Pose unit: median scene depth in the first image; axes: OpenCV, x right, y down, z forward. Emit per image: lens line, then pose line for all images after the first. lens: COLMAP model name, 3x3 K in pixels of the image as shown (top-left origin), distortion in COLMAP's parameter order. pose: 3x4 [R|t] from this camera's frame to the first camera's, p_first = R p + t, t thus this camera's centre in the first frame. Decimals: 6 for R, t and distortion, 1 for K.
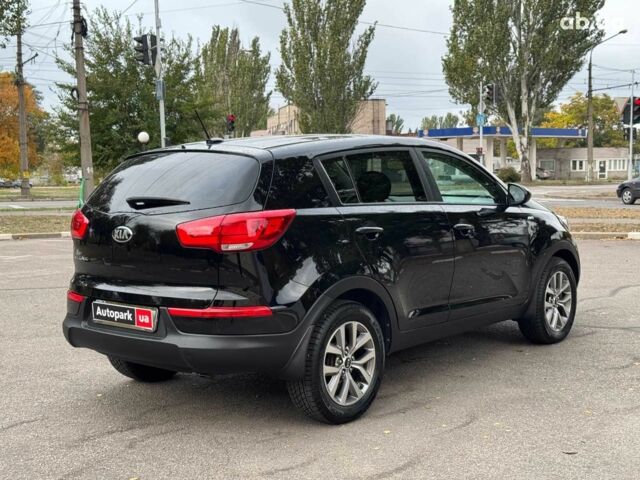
lens RADIAL K [[909.6, 0, 320.0], [0, 909.6, 240.0], [0, 0, 1]] dist [0.144816, -0.143054]
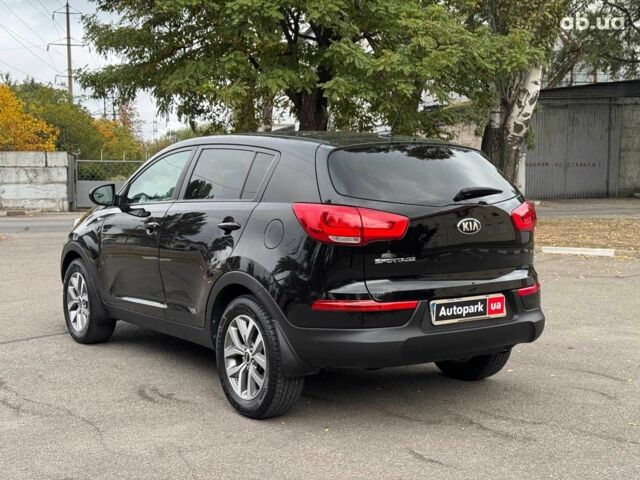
lens RADIAL K [[909.6, 0, 320.0], [0, 909.6, 240.0], [0, 0, 1]] dist [0.144816, -0.143054]
pose [[0.258831, -0.061581, 0.963958, -1.017411], [0.085255, 0.995527, 0.040706, -0.037900], [-0.962153, 0.071646, 0.262923, 0.761374]]
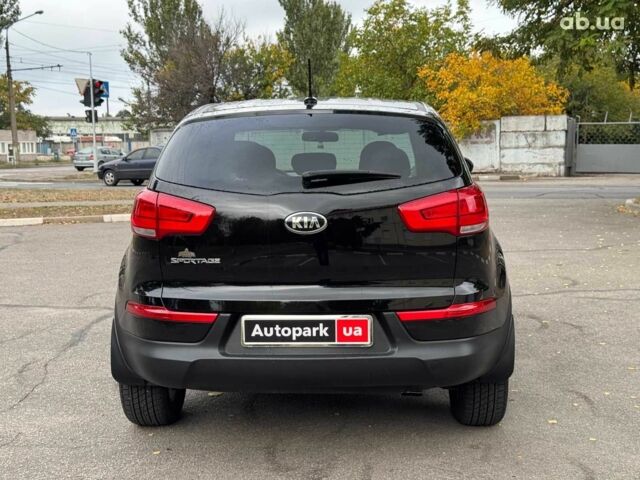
lens RADIAL K [[909.6, 0, 320.0], [0, 909.6, 240.0], [0, 0, 1]] dist [0.144816, -0.143054]
pose [[0.783698, -0.065331, 0.617697, -0.561937], [0.054892, 0.997847, 0.035894, -0.015106], [-0.618712, 0.005777, 0.785597, 0.351615]]
